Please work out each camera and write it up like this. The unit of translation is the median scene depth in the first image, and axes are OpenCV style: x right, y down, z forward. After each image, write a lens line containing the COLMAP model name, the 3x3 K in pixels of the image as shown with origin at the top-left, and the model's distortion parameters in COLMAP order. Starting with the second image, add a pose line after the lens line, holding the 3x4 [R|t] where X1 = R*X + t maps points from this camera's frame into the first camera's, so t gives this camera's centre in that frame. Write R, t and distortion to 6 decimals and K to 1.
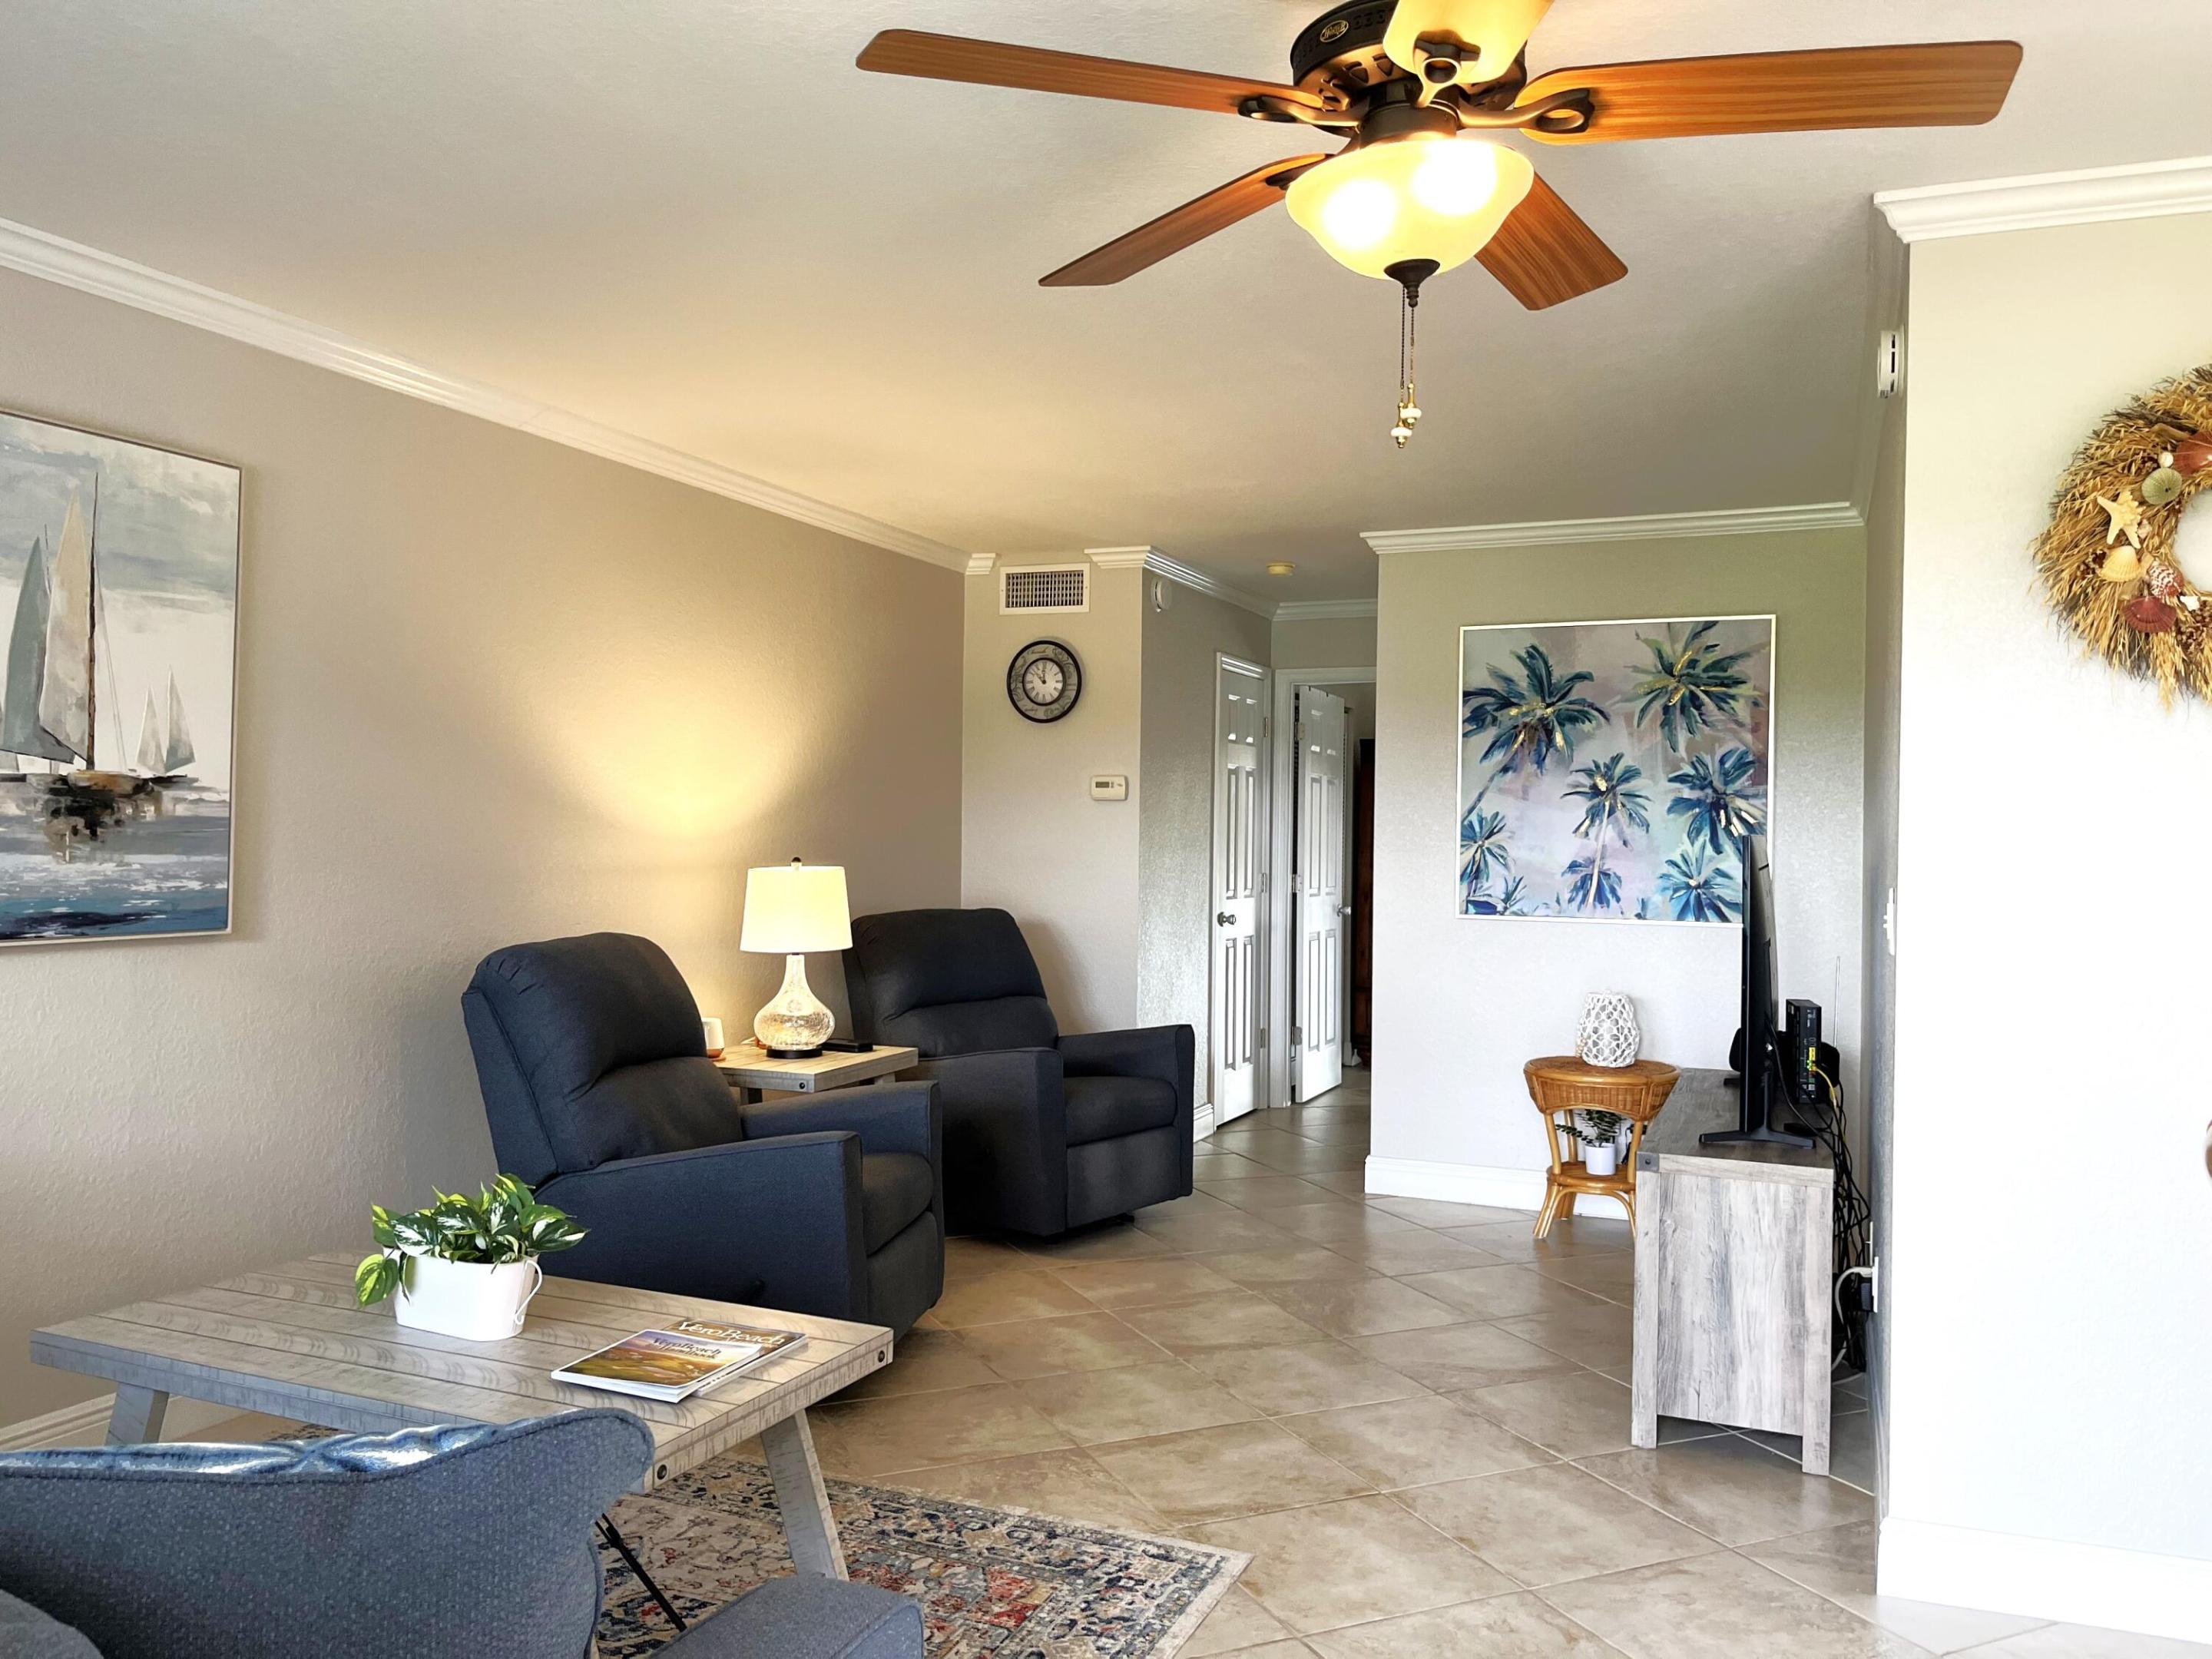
lens RADIAL K [[1678.1, 0, 1106.5], [0, 1678.1, 831.7], [0, 0, 1]] dist [0.030826, -0.024516]
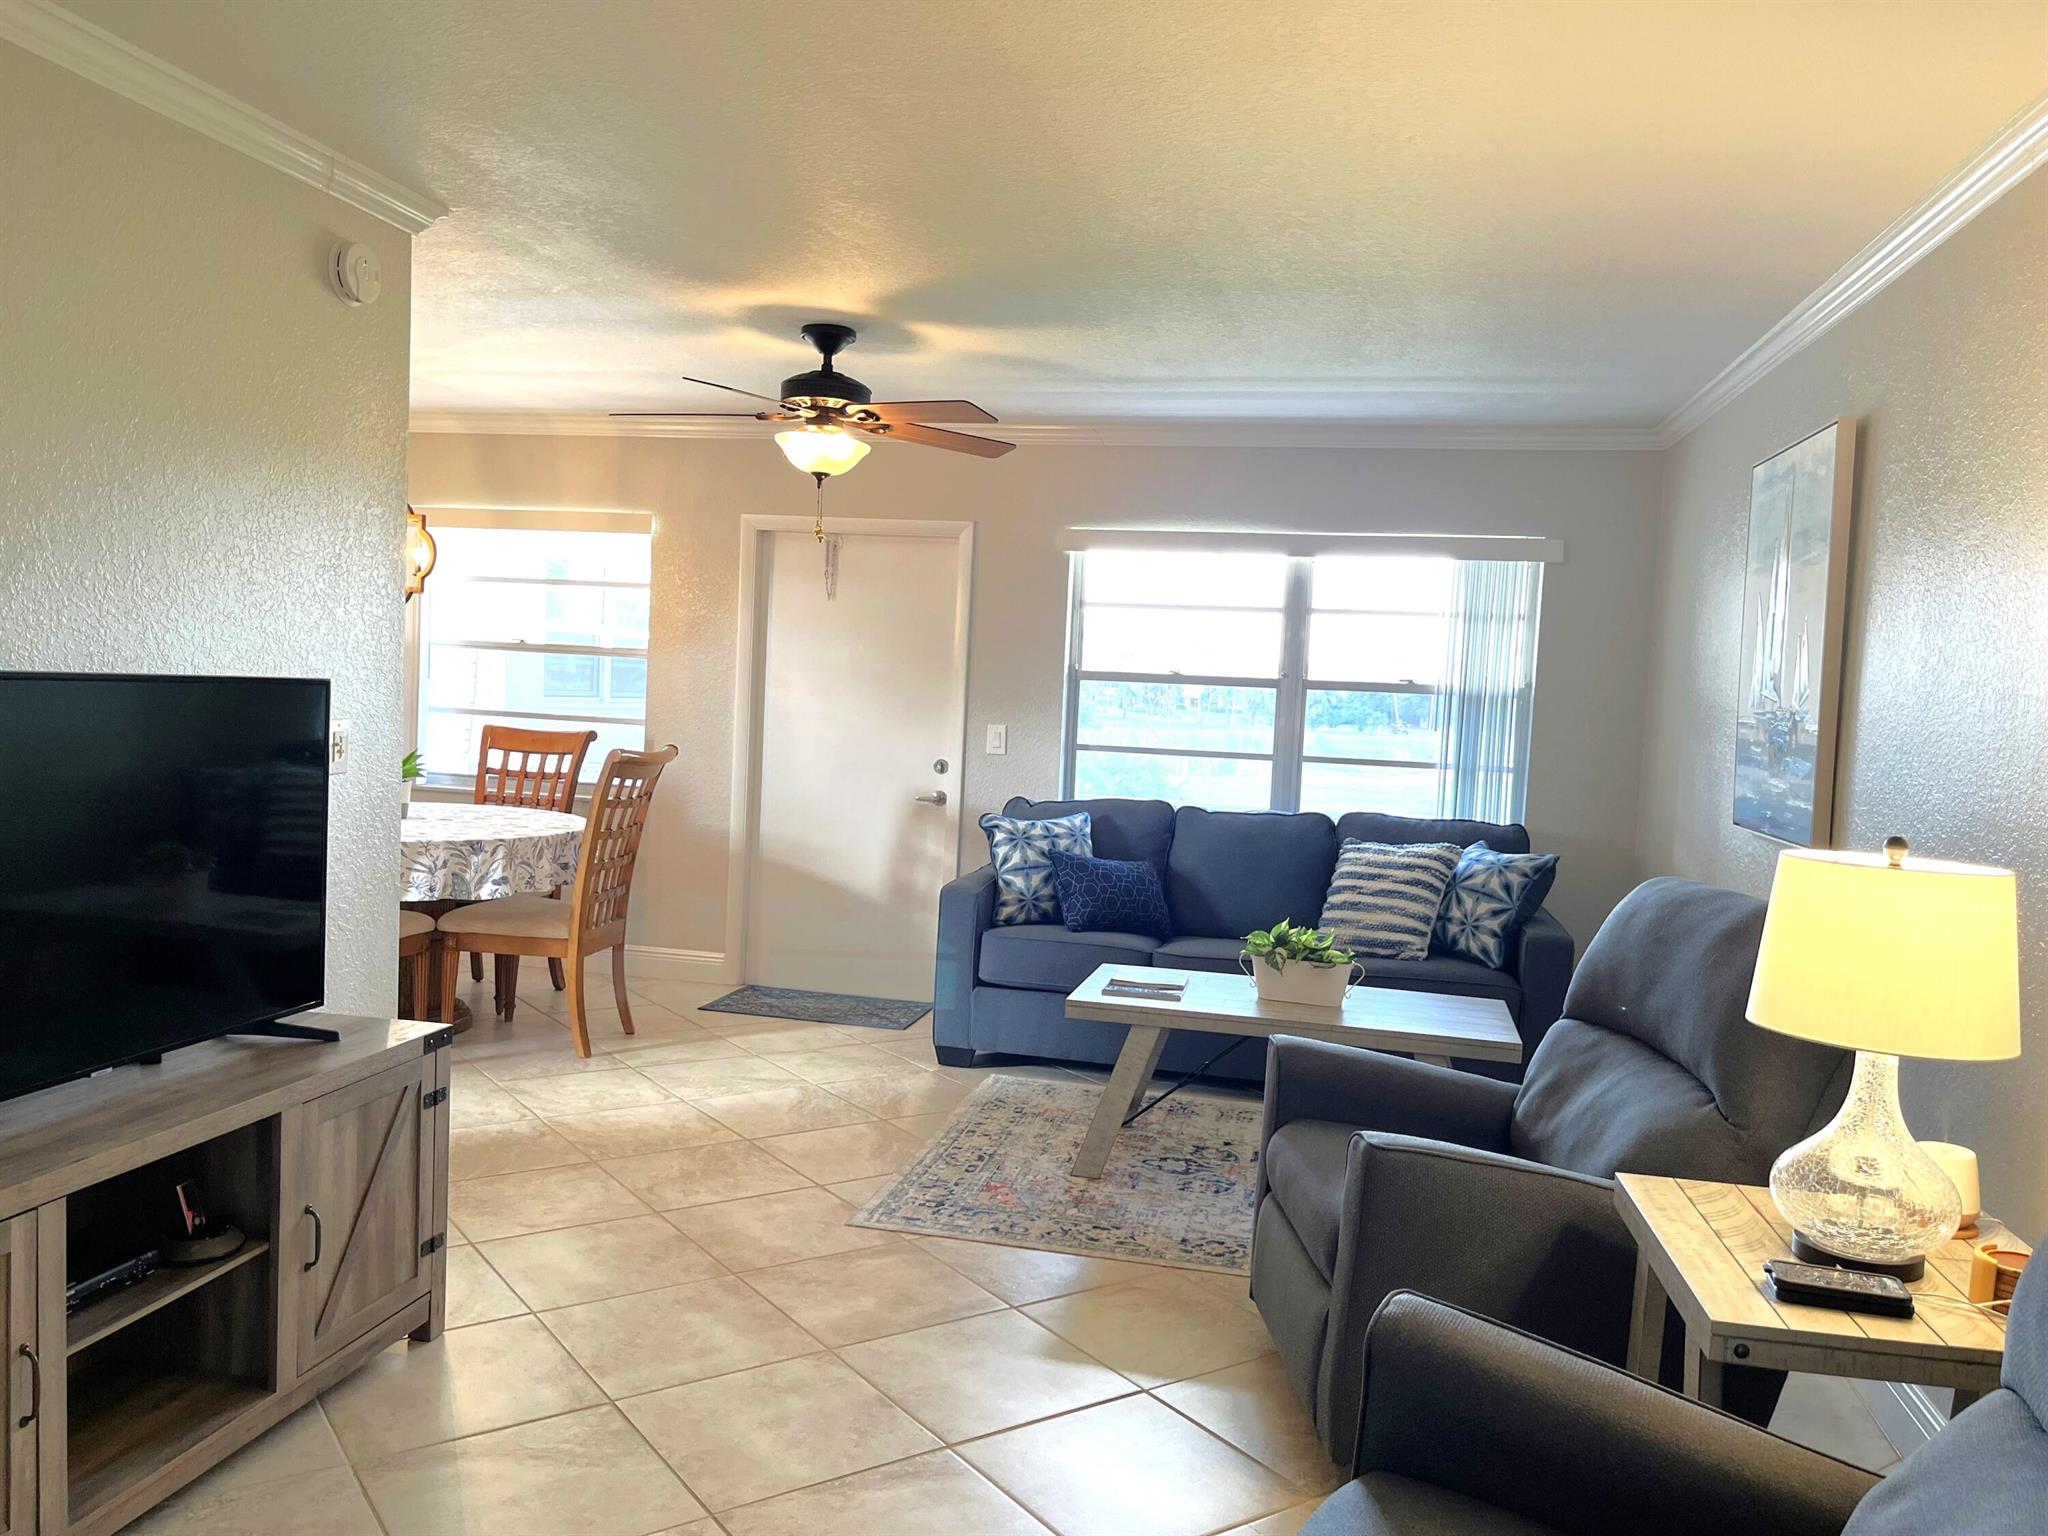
lens RADIAL K [[1553.7, 0, 1022.6], [0, 1553.7, 772.3], [0, 0, 1]] dist [0.030826, -0.024516]
pose [[-0.978751, -0.050861, -0.198644, 0.212160], [-0.062139, 0.996766, 0.050954, -0.014635], [0.195410, 0.062215, -0.978746, 2.189289]]
